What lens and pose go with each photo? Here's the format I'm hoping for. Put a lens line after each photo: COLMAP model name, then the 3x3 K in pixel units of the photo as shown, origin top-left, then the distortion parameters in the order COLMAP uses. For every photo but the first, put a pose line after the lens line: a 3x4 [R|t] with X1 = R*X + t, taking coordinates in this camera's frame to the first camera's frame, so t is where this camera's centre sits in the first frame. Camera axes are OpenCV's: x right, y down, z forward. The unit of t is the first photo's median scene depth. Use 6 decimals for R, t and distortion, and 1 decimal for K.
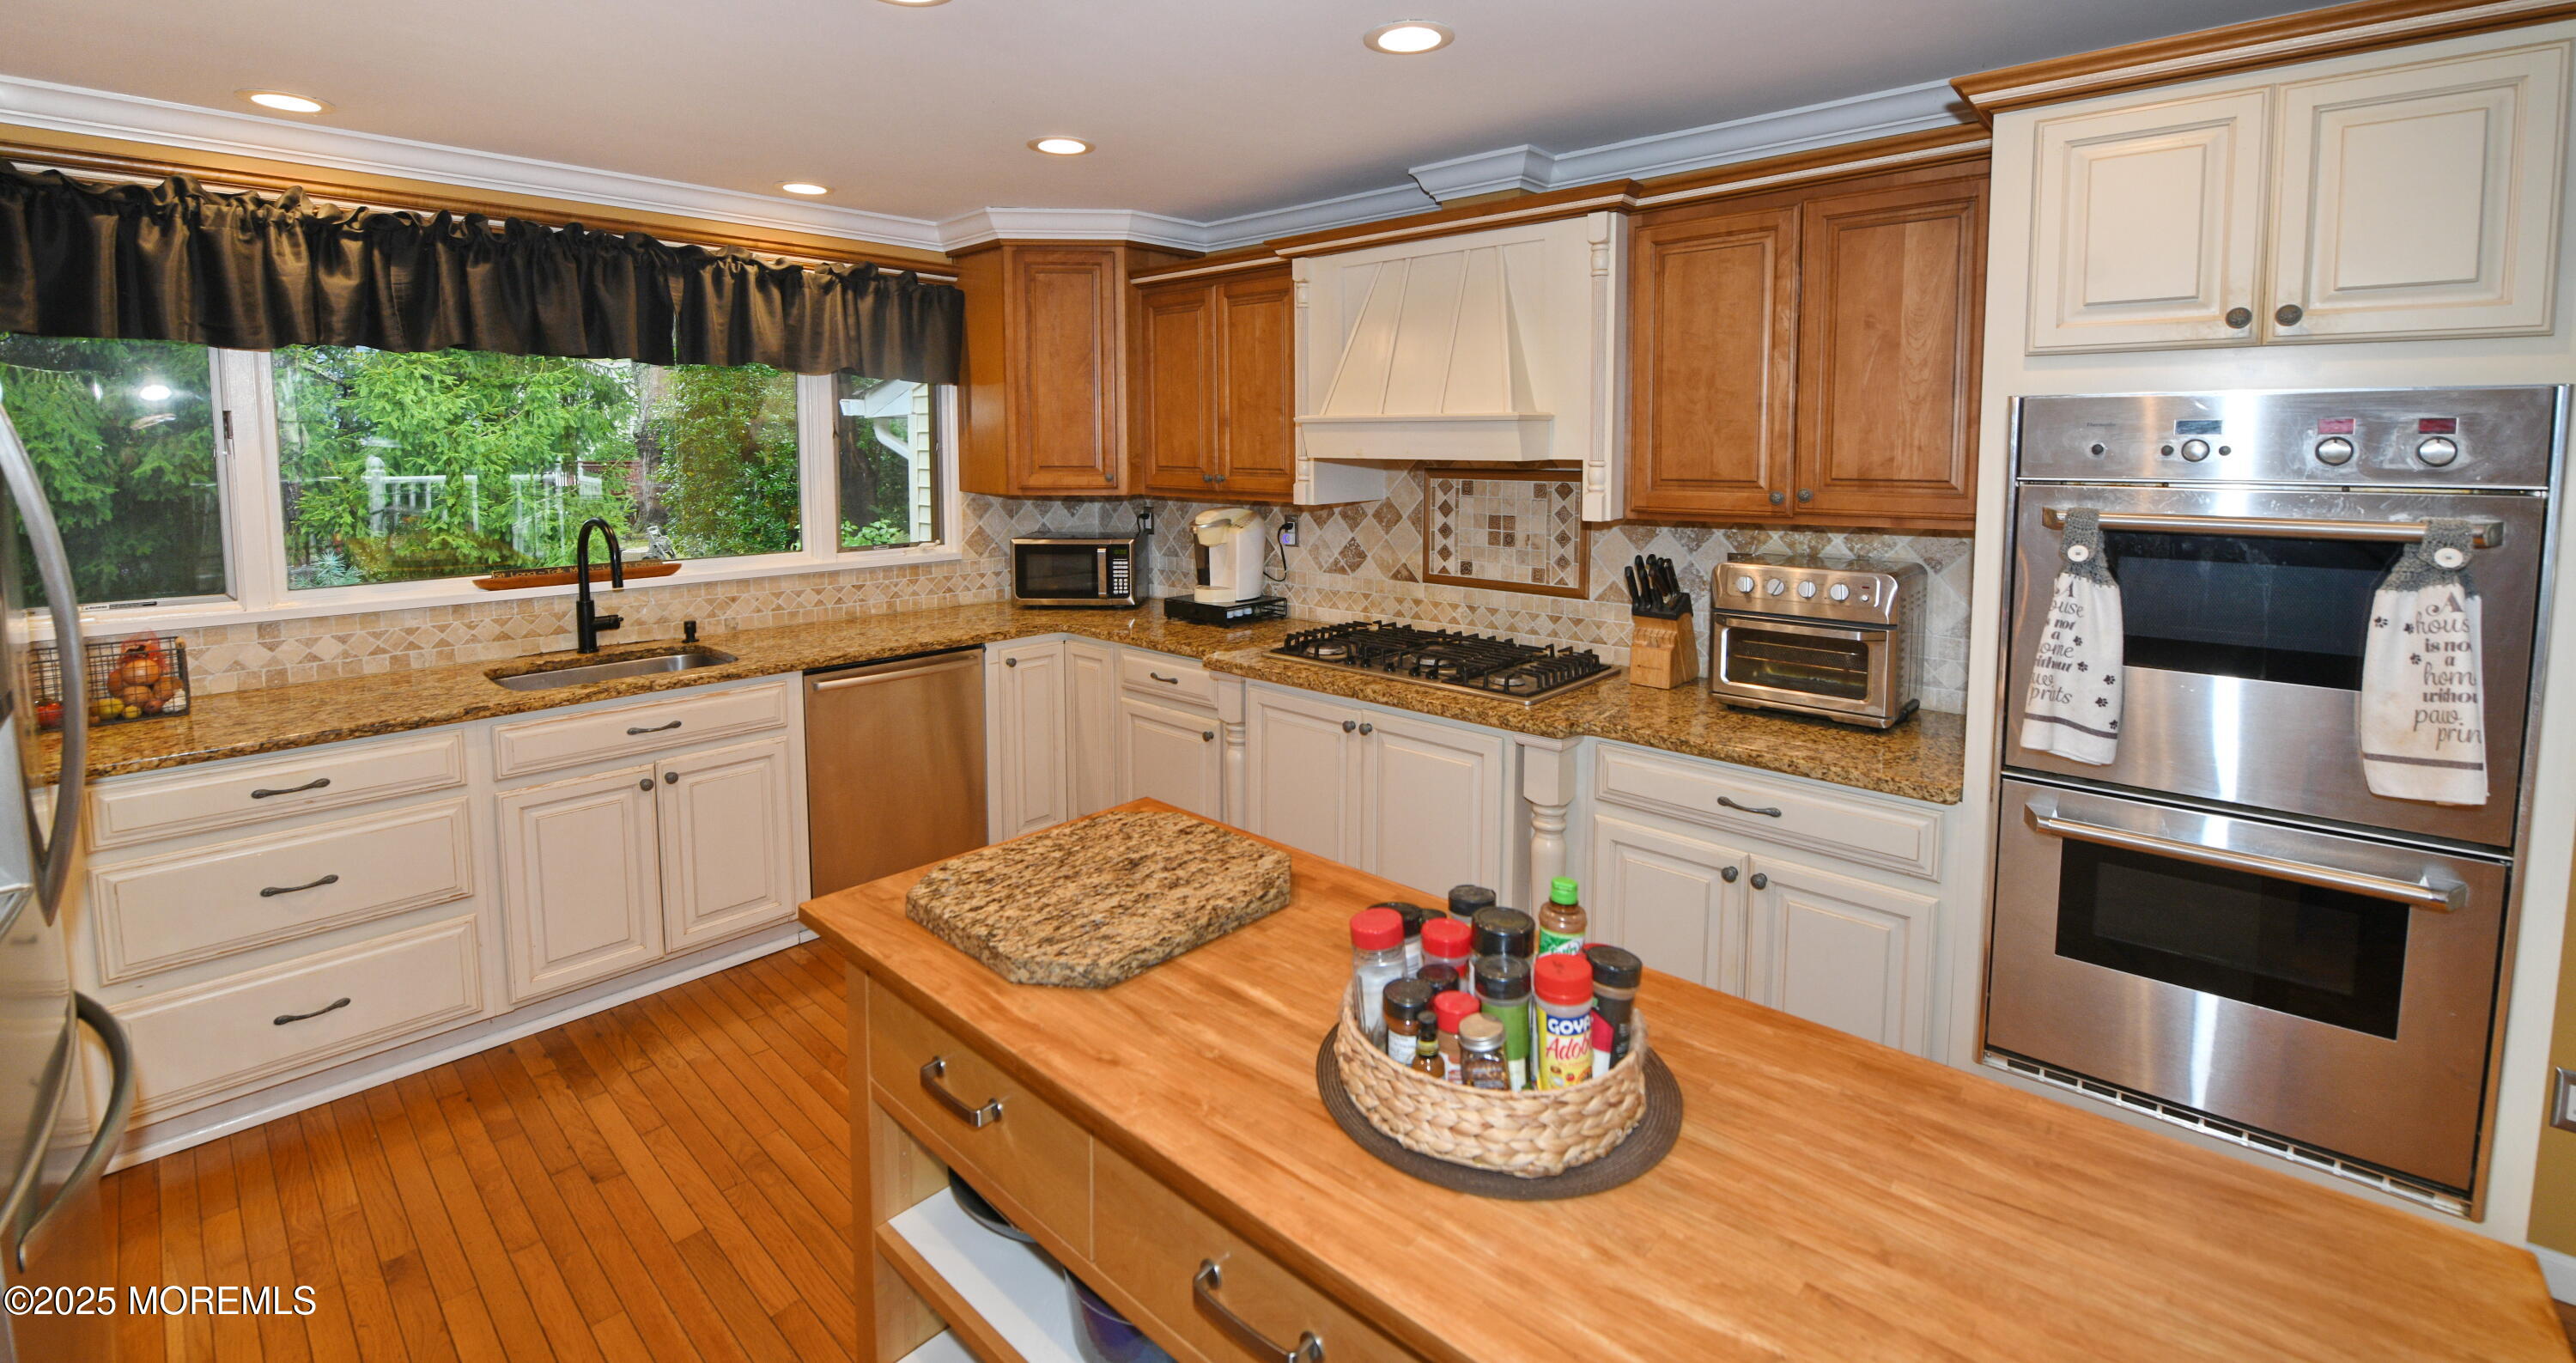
lens RADIAL K [[1058.4, 0, 1304.5], [0, 1058.4, 526.4], [0, 0, 1]] dist [-0.015577, -0.000199]
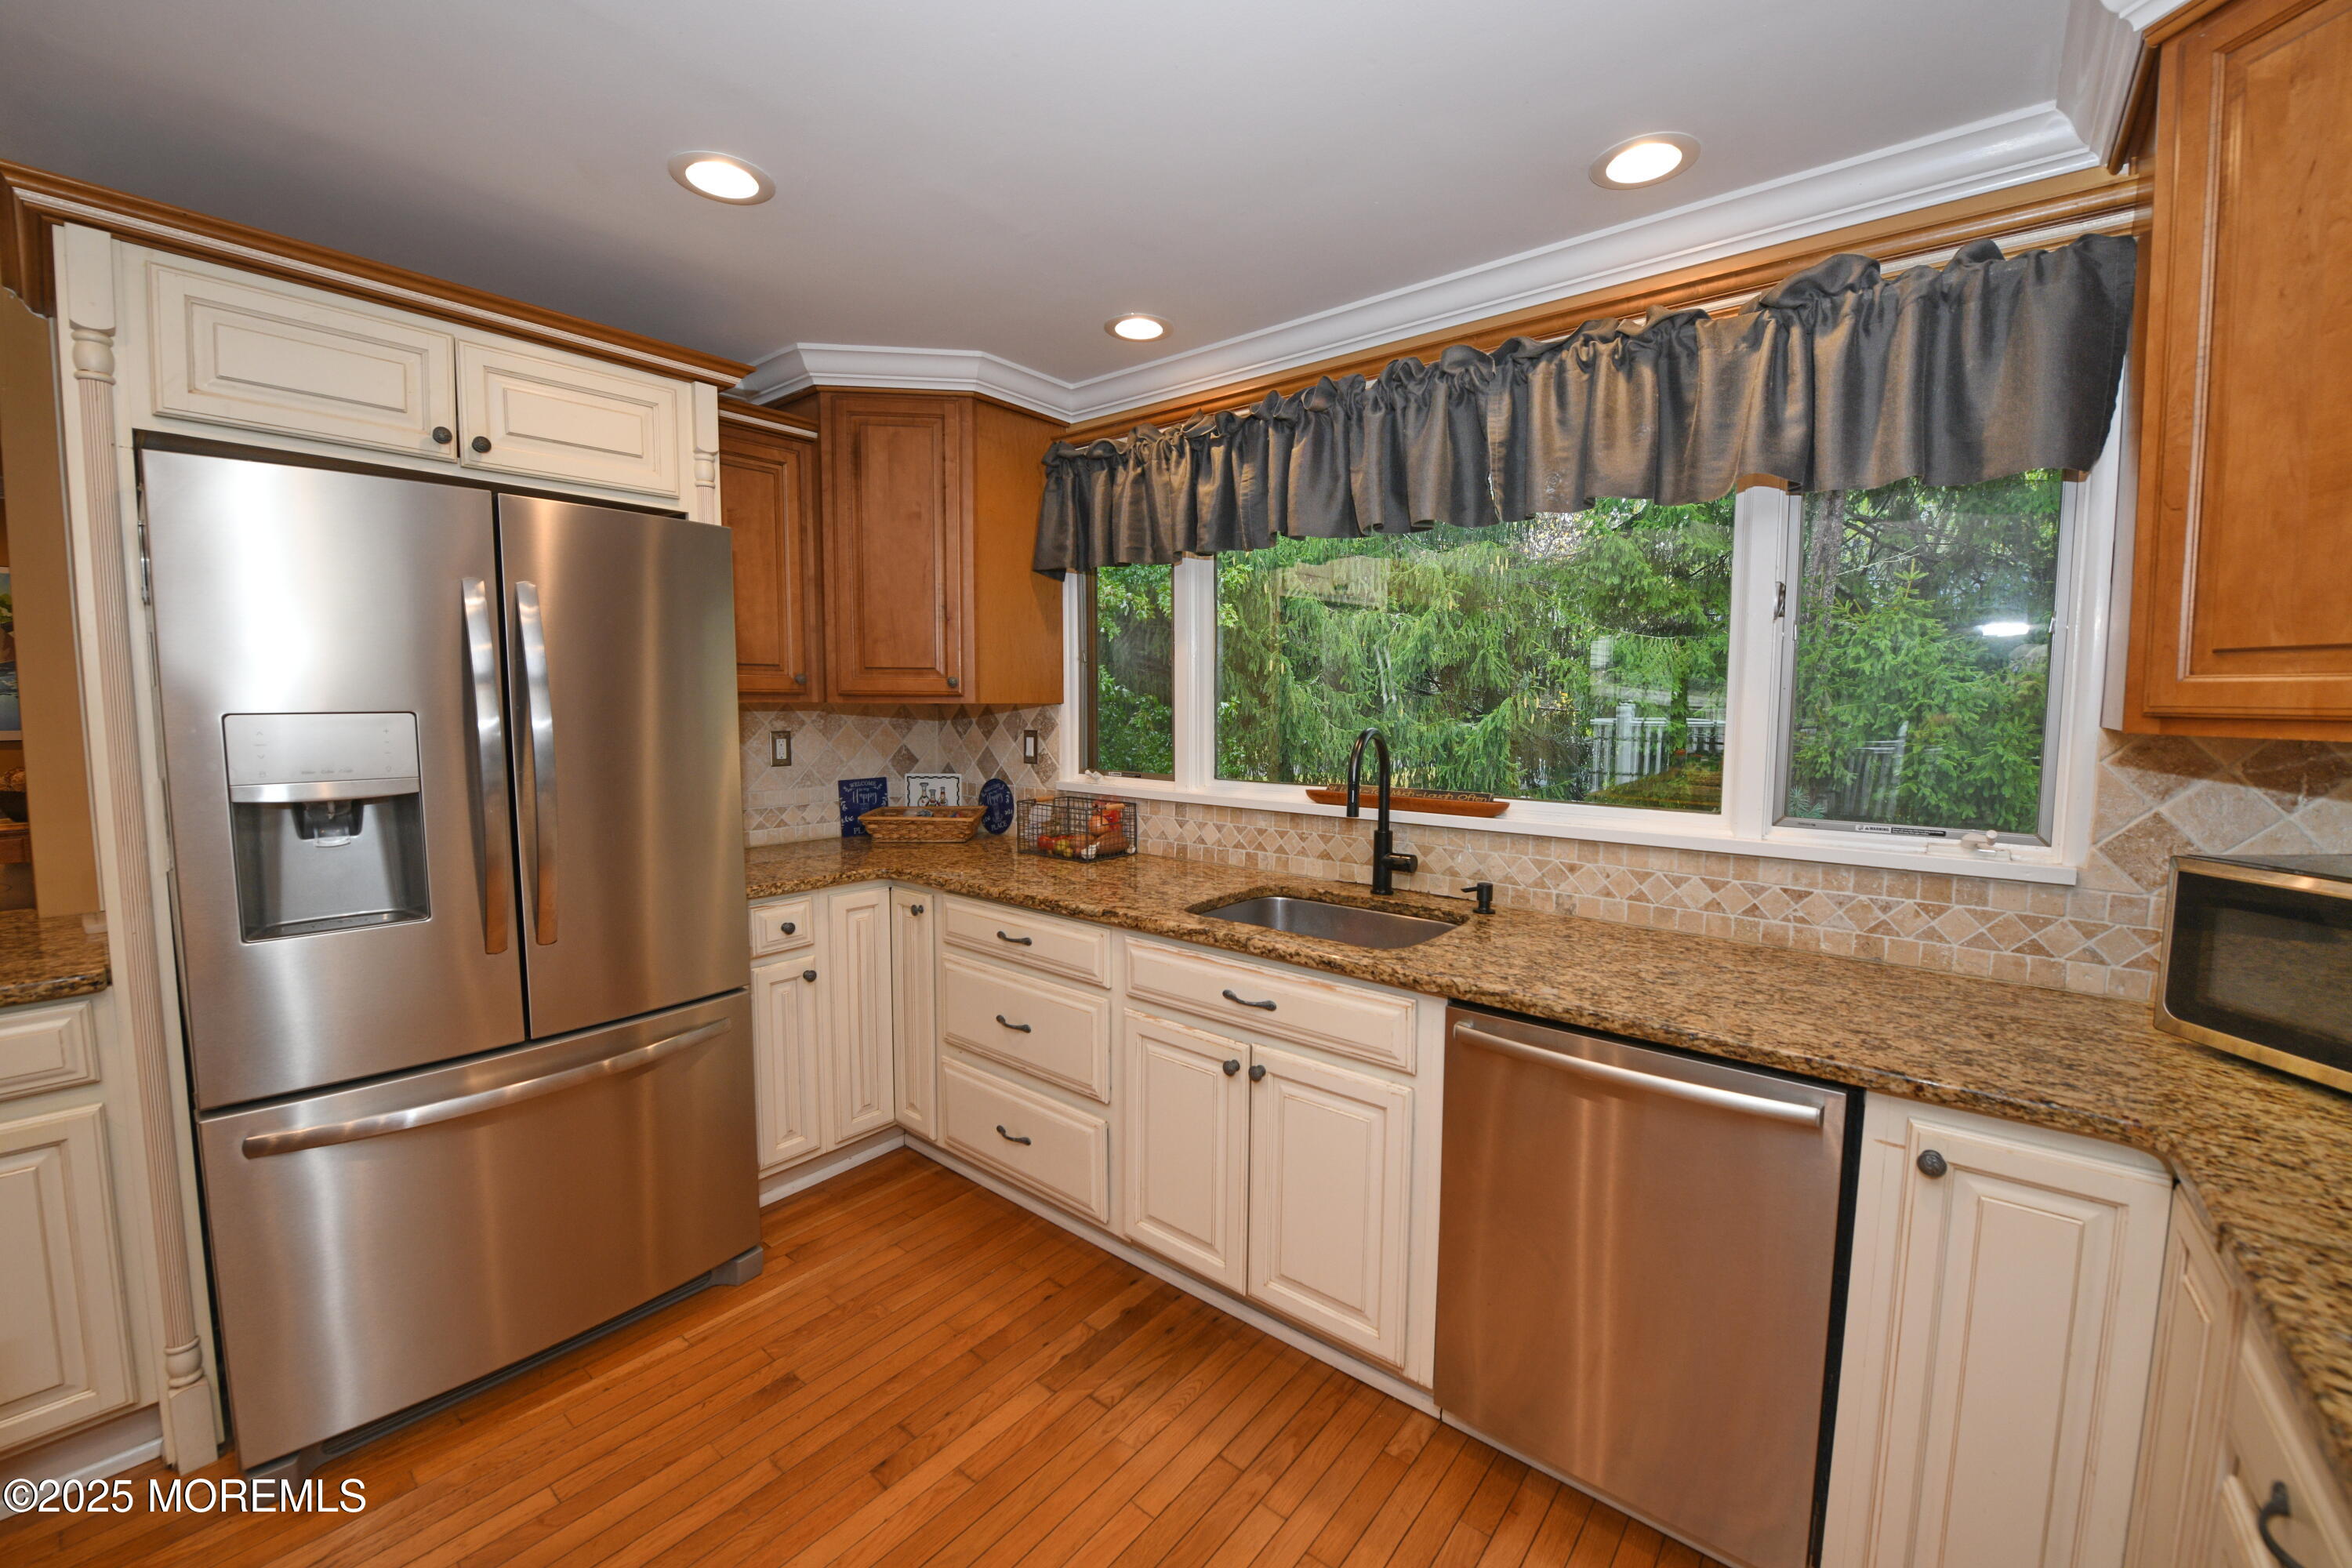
lens RADIAL K [[937.3, 0, 1178.4], [0, 937.3, 780.9], [0, 0, 1]] dist [-0.020595, -0.000362]
pose [[0.053766, 0.085859, -0.994855, 0.028624], [-0.086054, 0.992988, 0.081048, -0.012740], [0.994839, 0.081253, 0.060778, 0.773599]]
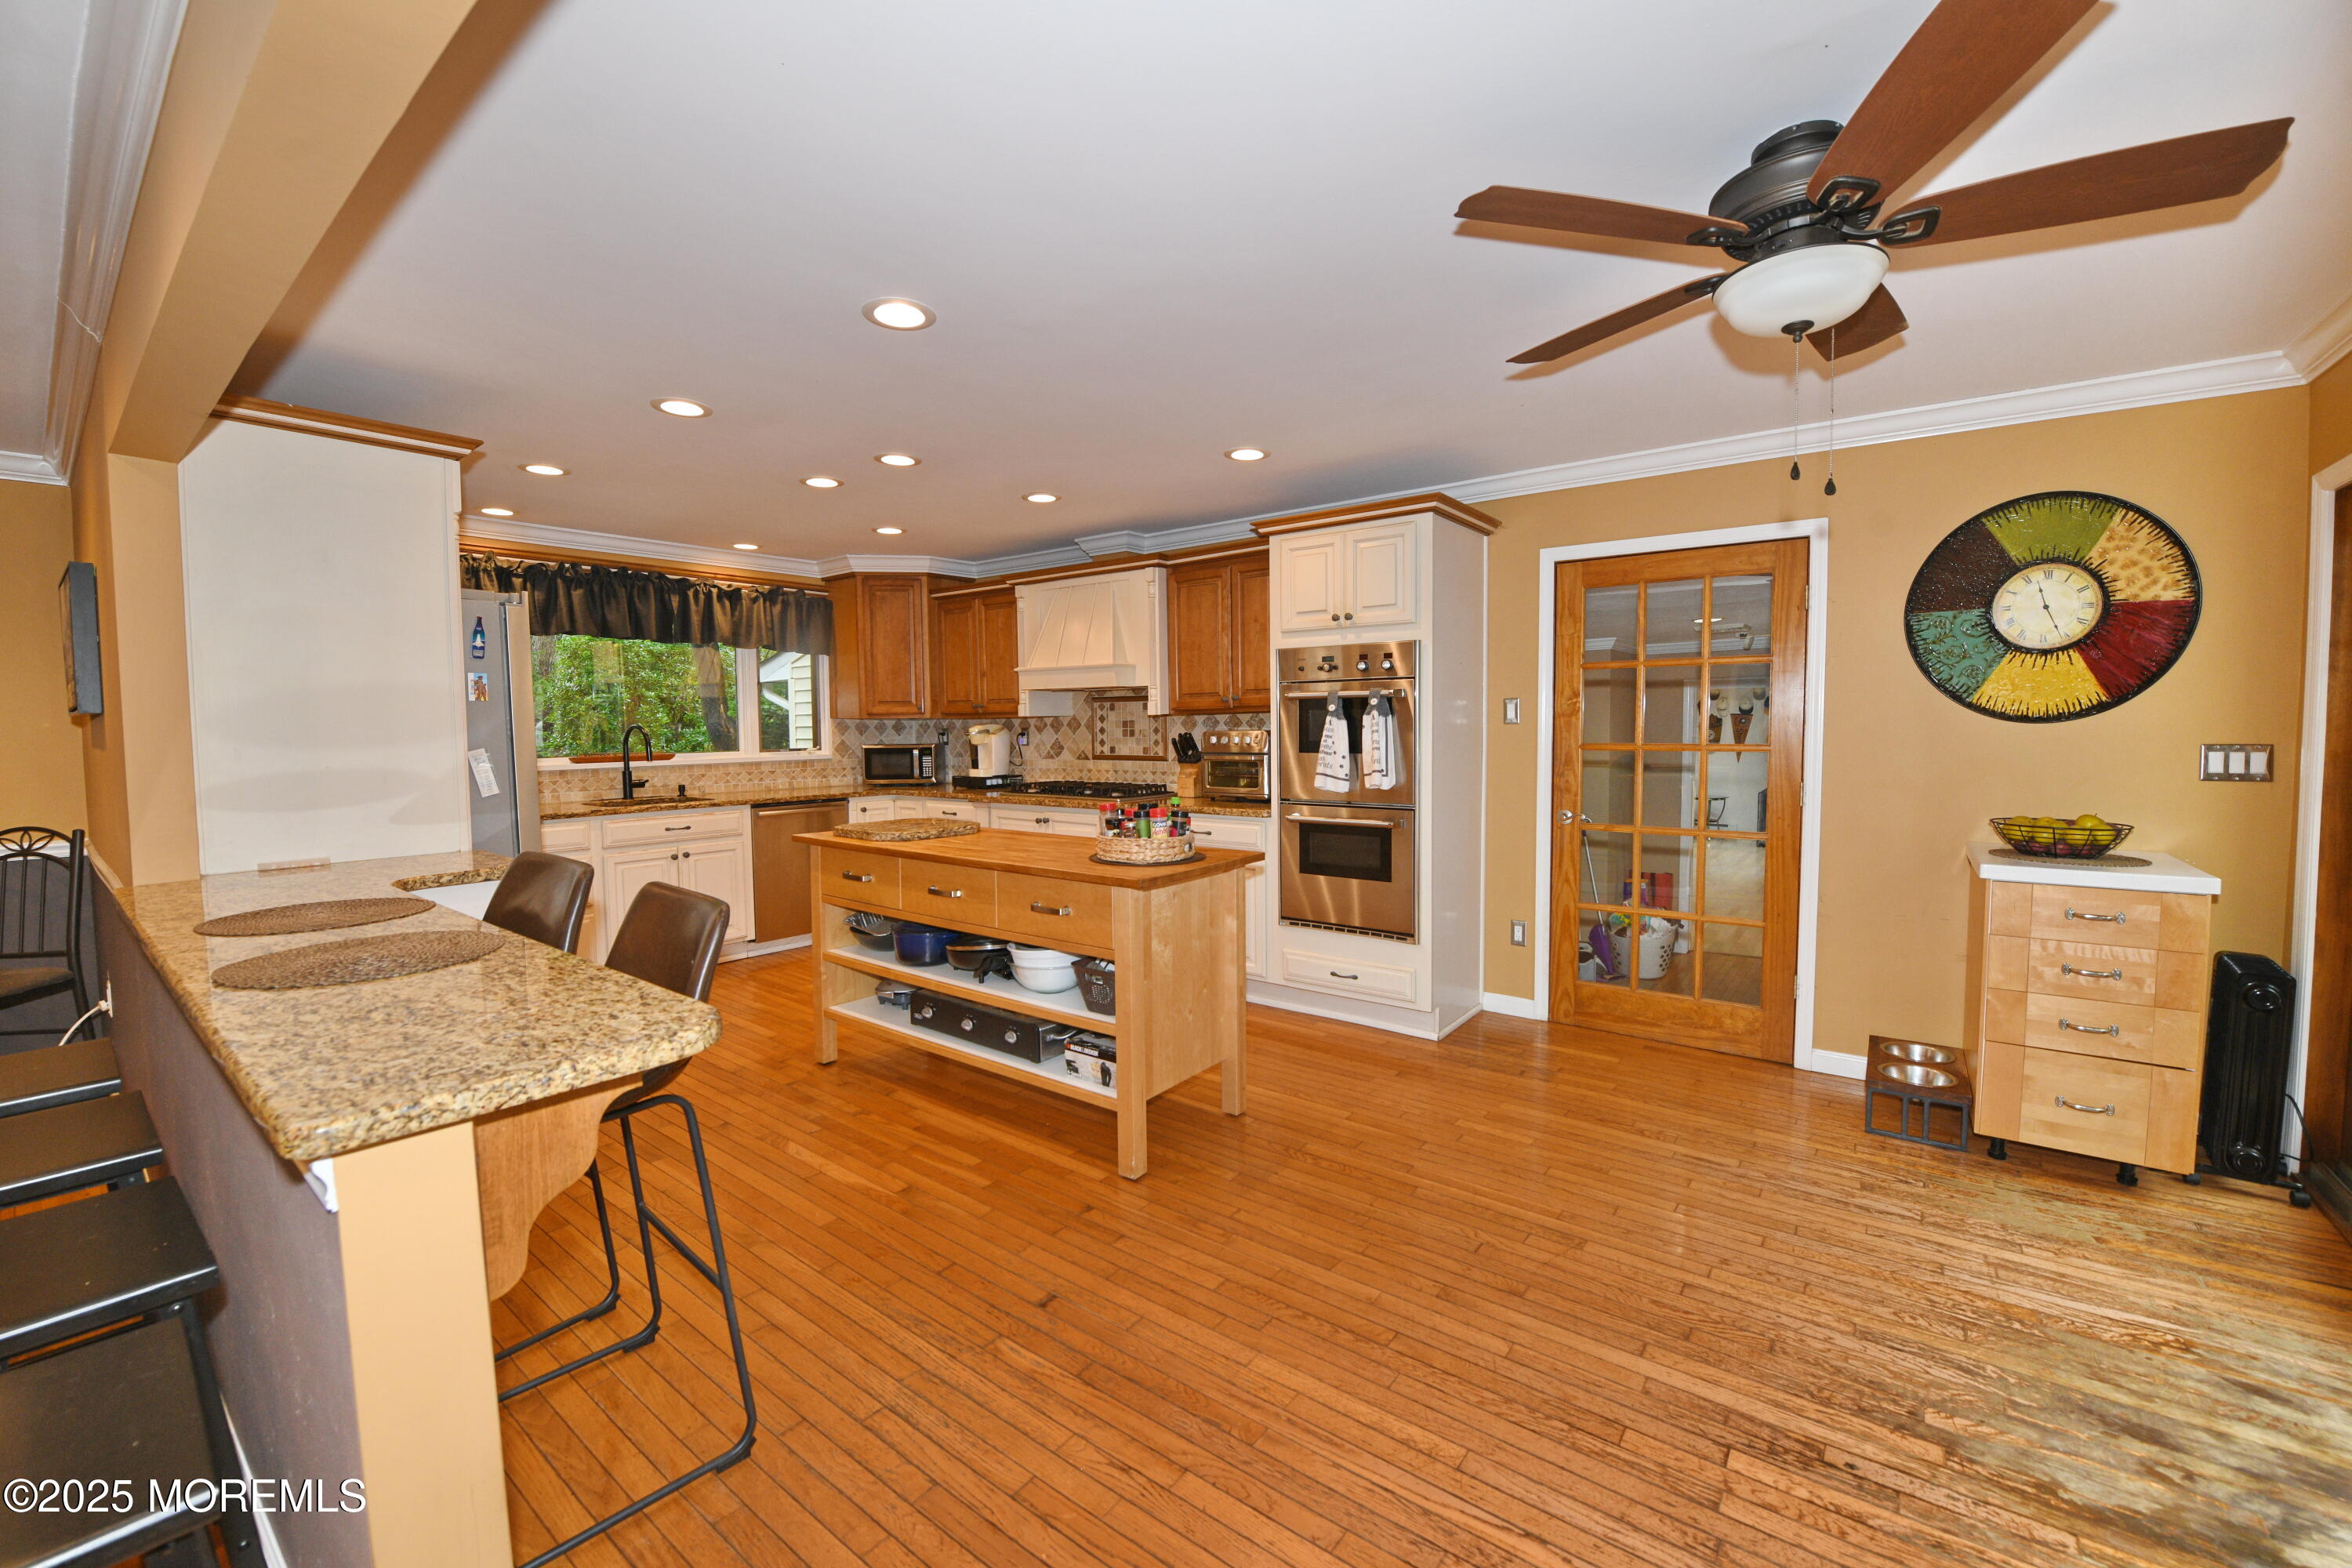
lens RADIAL K [[937.3, 0, 1189.7], [0, 937.3, 781.4], [0, 0, 1]] dist [-0.020595, -0.000362]
pose [[0.996837, -0.014078, 0.078221, 0.162681], [0.015283, 0.999773, -0.014818, 0.124670], [-0.077994, 0.015966, 0.996826, -0.676952]]
